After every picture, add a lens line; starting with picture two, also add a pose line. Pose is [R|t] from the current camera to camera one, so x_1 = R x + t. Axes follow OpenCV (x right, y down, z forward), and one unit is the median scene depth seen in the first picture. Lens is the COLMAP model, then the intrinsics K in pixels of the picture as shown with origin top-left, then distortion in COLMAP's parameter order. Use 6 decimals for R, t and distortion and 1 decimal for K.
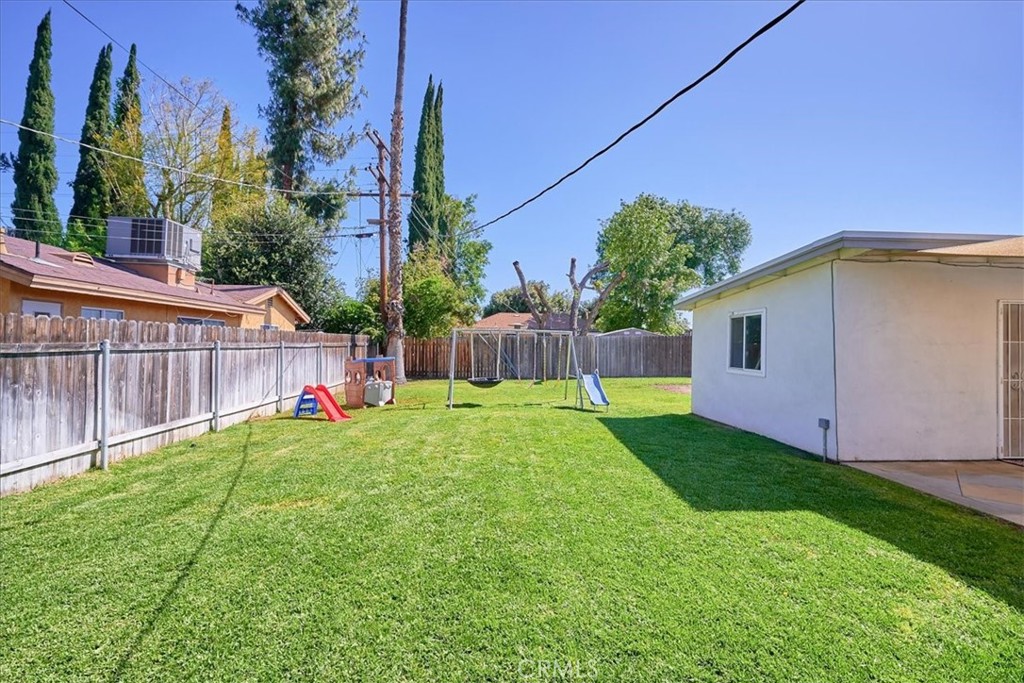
lens RADIAL K [[459.0, 0, 513.3], [0, 459.0, 334.6], [0, 0, 1]] dist [0.000531, 0.001039]
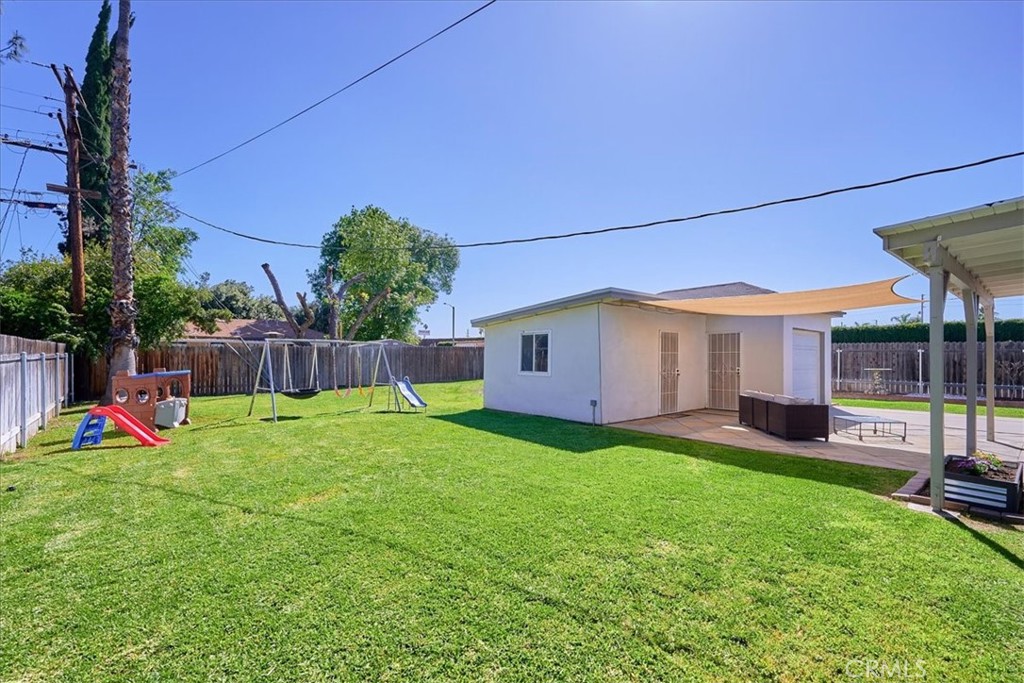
lens RADIAL K [[459.0, 0, 519.0], [0, 459.0, 359.9], [0, 0, 1]] dist [0.000531, 0.001039]
pose [[0.795747, -0.010709, 0.605534, -0.167185], [-0.010226, 0.999464, 0.031113, -0.002401], [-0.605543, -0.030950, 0.795211, -0.041734]]
